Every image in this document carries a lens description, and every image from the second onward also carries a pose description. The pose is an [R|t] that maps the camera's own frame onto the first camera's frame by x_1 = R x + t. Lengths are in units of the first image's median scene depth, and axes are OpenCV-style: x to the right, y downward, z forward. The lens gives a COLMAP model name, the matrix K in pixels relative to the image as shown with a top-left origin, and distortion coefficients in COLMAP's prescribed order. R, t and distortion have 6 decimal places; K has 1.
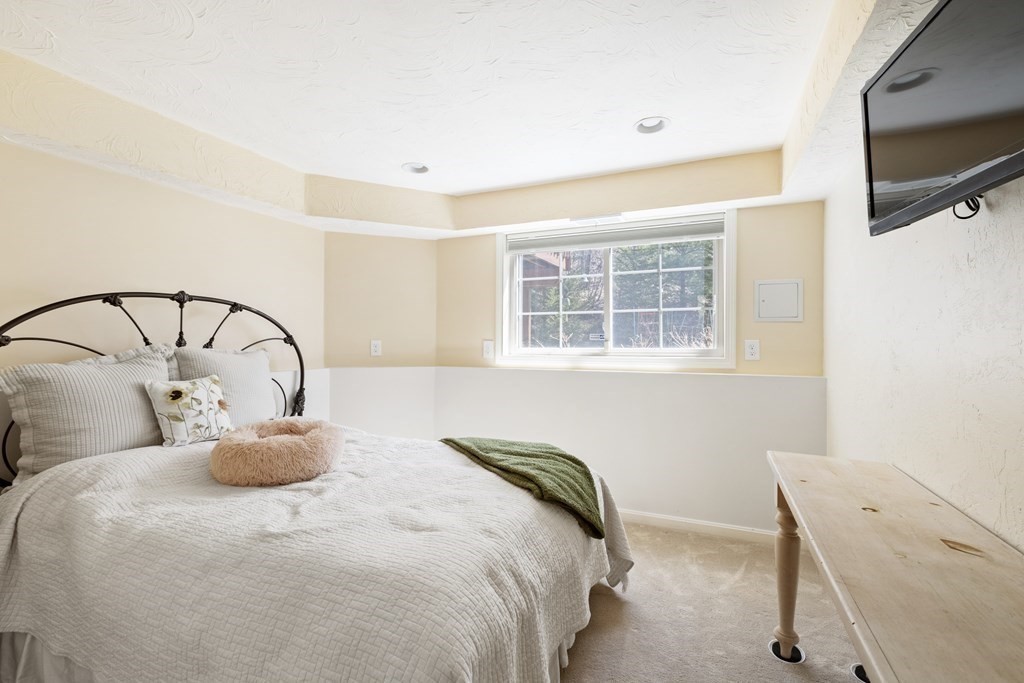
lens RADIAL K [[458.5, 0, 514.5], [0, 458.5, 339.5], [0, 0, 1]] dist [0.007499, -0.003069]
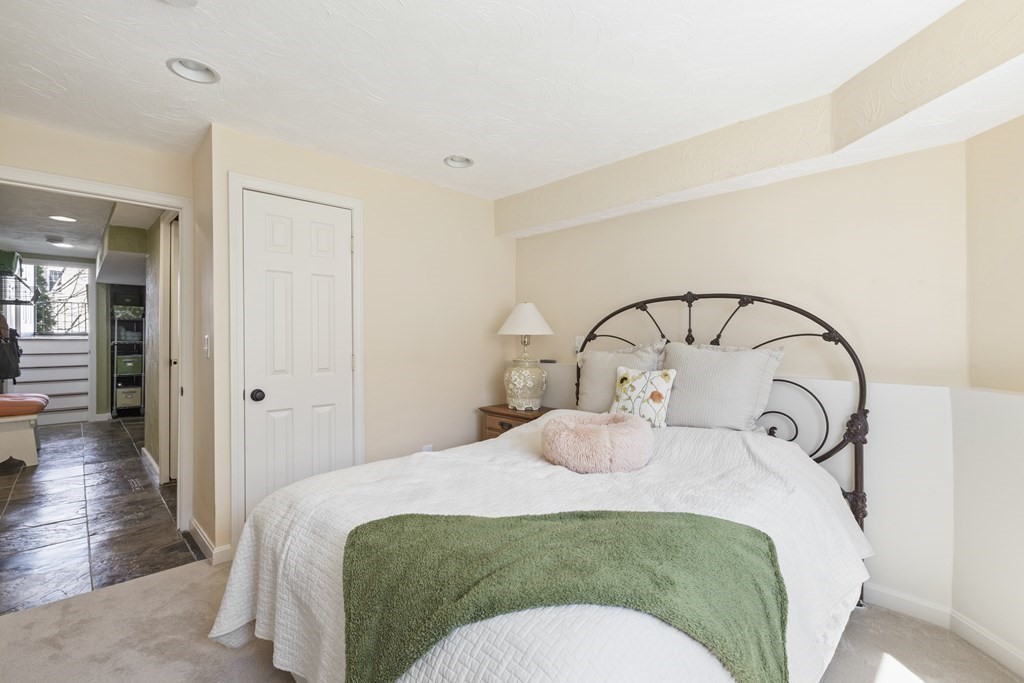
lens RADIAL K [[458.5, 0, 511.9], [0, 458.5, 343.5], [0, 0, 1]] dist [0.007499, -0.003069]
pose [[-0.393374, -0.003805, -0.919371, 0.436240], [-0.013890, 0.999902, 0.001805, 0.021072], [0.919274, 0.013481, -0.393388, 1.040054]]
